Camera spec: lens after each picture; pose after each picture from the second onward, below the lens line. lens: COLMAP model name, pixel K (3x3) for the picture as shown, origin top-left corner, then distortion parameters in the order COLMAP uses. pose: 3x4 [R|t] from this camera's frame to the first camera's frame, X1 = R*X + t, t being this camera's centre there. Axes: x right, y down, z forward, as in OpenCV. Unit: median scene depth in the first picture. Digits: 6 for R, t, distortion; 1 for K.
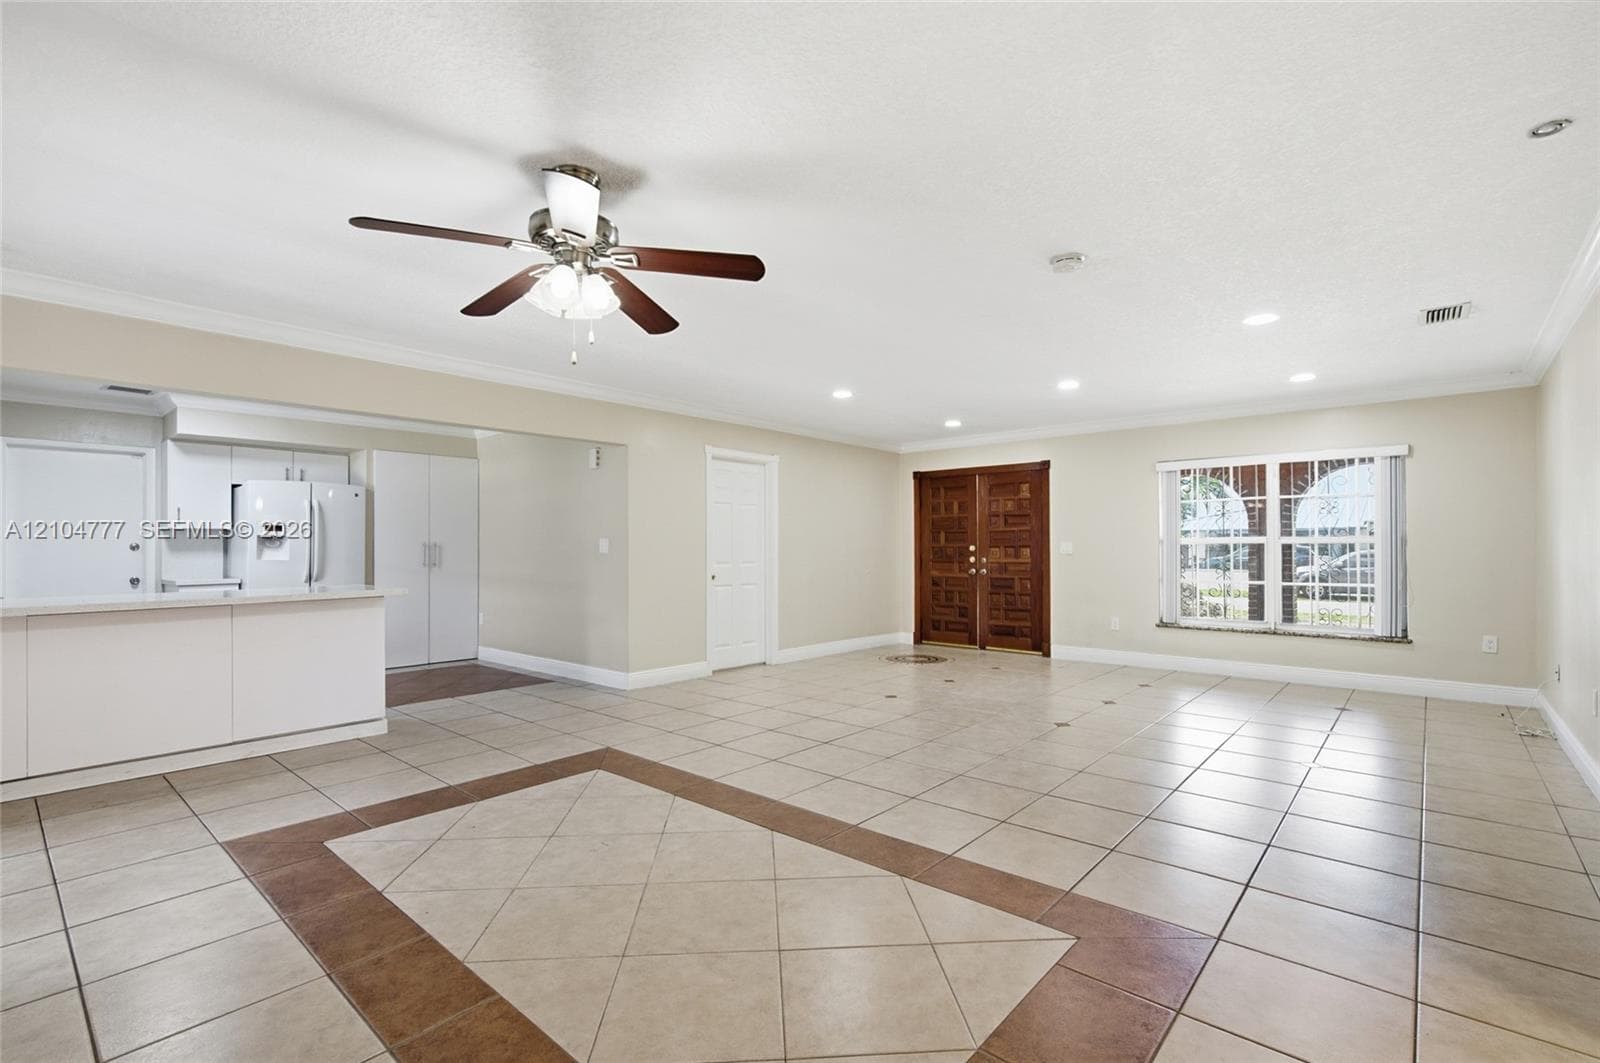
lens RADIAL K [[727.0, 0, 800.0], [0, 727.0, 531.5], [0, 0, 1]] dist [-0.000057, 0.000023]
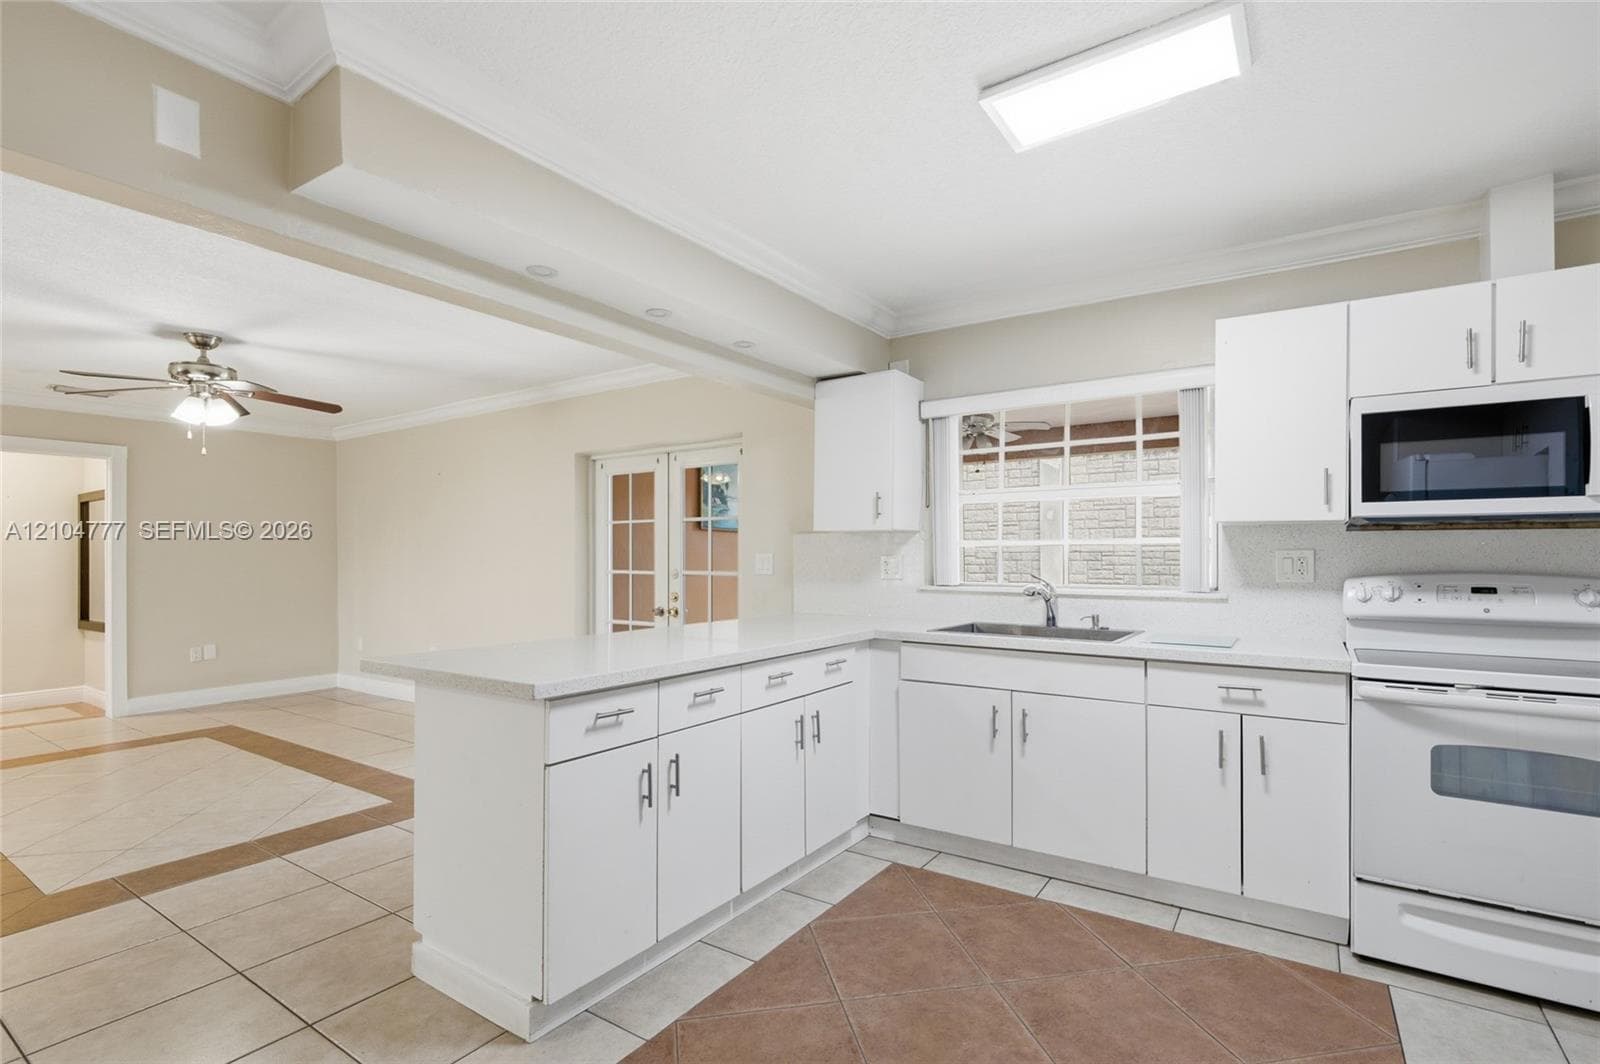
lens RADIAL K [[763.9, 0, 796.7], [0, 763.9, 548.4], [0, 0, 1]] dist [0.000201, 0.000204]
pose [[-0.992649, 0.001648, -0.121016, -0.548057], [0.005858, 0.999389, -0.034446, 0.017746], [0.120886, -0.034902, -0.992053, 1.111930]]
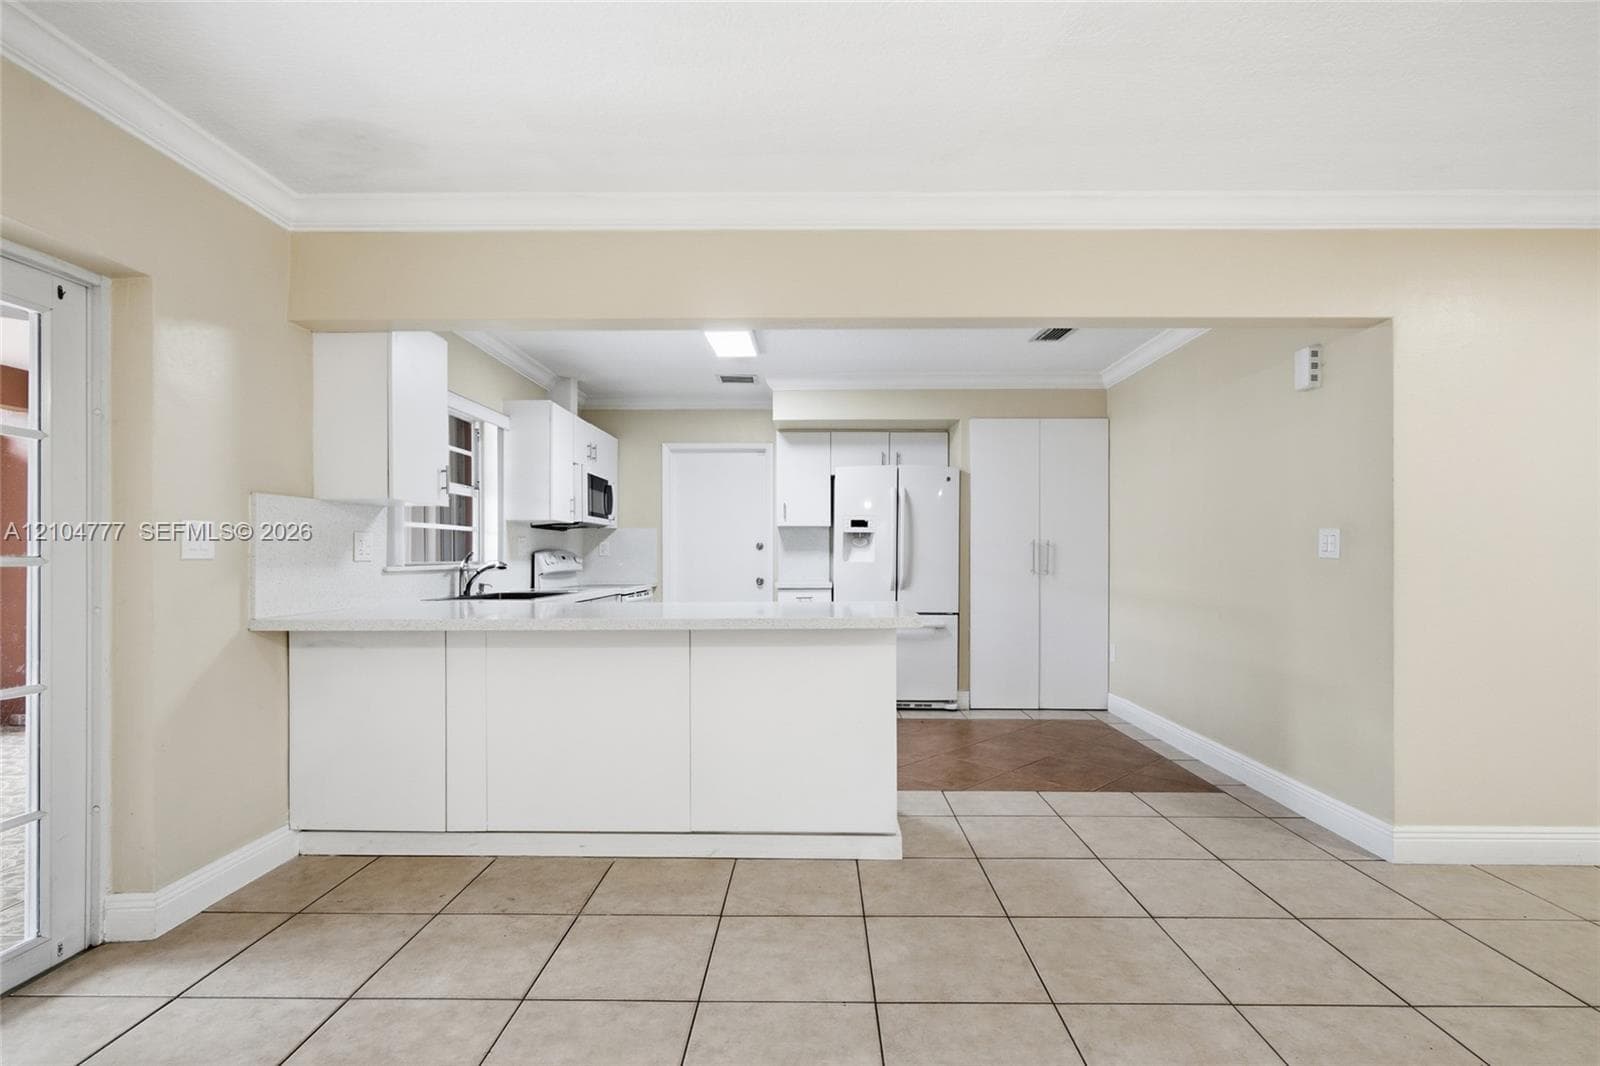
lens RADIAL K [[763.9, 0, 796.7], [0, 763.9, 549.4], [0, 0, 1]] dist [0.000201, 0.000204]
pose [[0.647998, 0.003767, -0.761632, -0.110971], [0.013649, 0.999770, 0.016557, 0.009869], [0.761519, -0.021124, 0.647798, 0.396122]]
